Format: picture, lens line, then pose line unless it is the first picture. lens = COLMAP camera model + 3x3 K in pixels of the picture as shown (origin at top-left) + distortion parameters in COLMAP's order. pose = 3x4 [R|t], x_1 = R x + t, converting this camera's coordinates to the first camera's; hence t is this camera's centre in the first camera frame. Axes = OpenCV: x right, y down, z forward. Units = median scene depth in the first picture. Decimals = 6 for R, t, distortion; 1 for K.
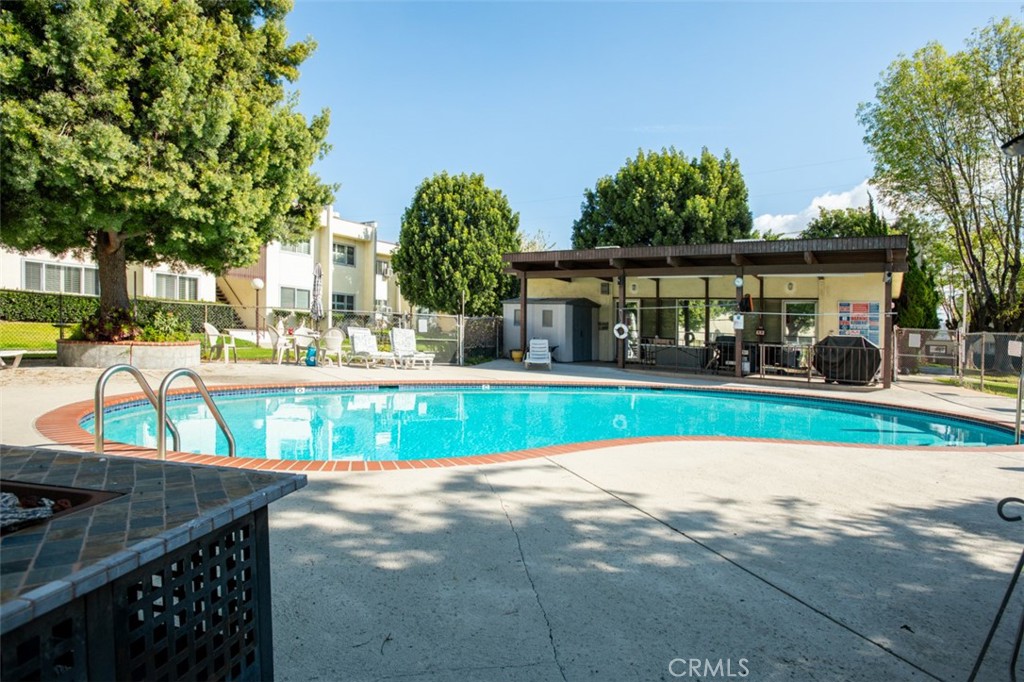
lens RADIAL K [[593.1, 0, 512.0], [0, 593.1, 341.0], [0, 0, 1]] dist [0.001043, 0.001695]
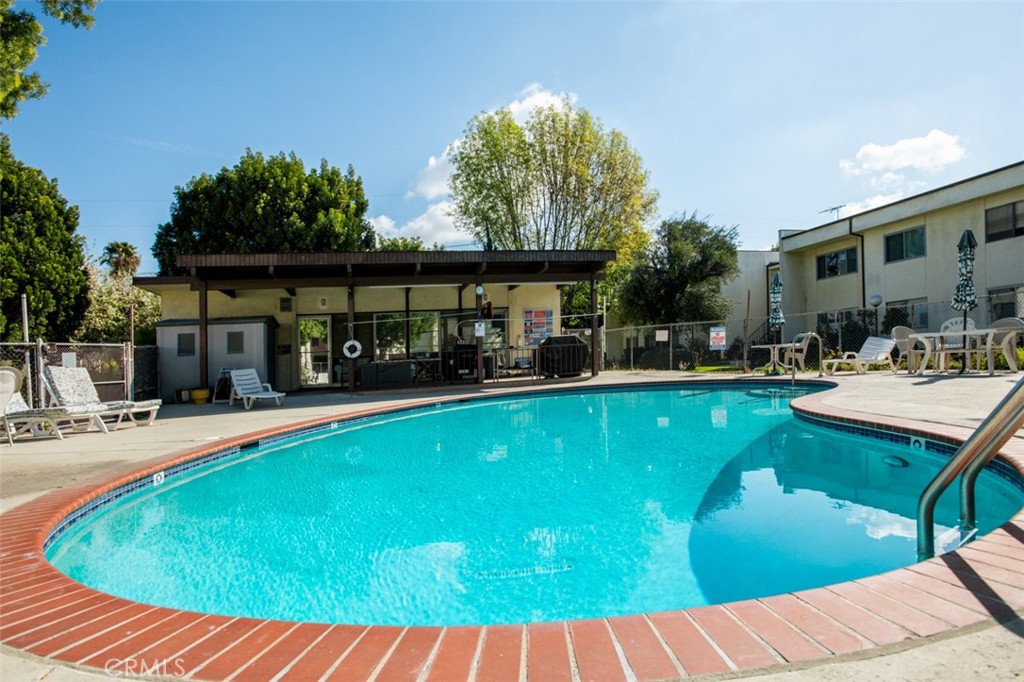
lens RADIAL K [[593.1, 0, 512.0], [0, 593.1, 341.0], [0, 0, 1]] dist [0.001043, 0.001695]
pose [[0.652963, -0.057583, 0.755198, -0.221154], [0.099079, 0.995031, -0.009796, 0.002048], [-0.750881, 0.081220, 0.655424, 0.179672]]
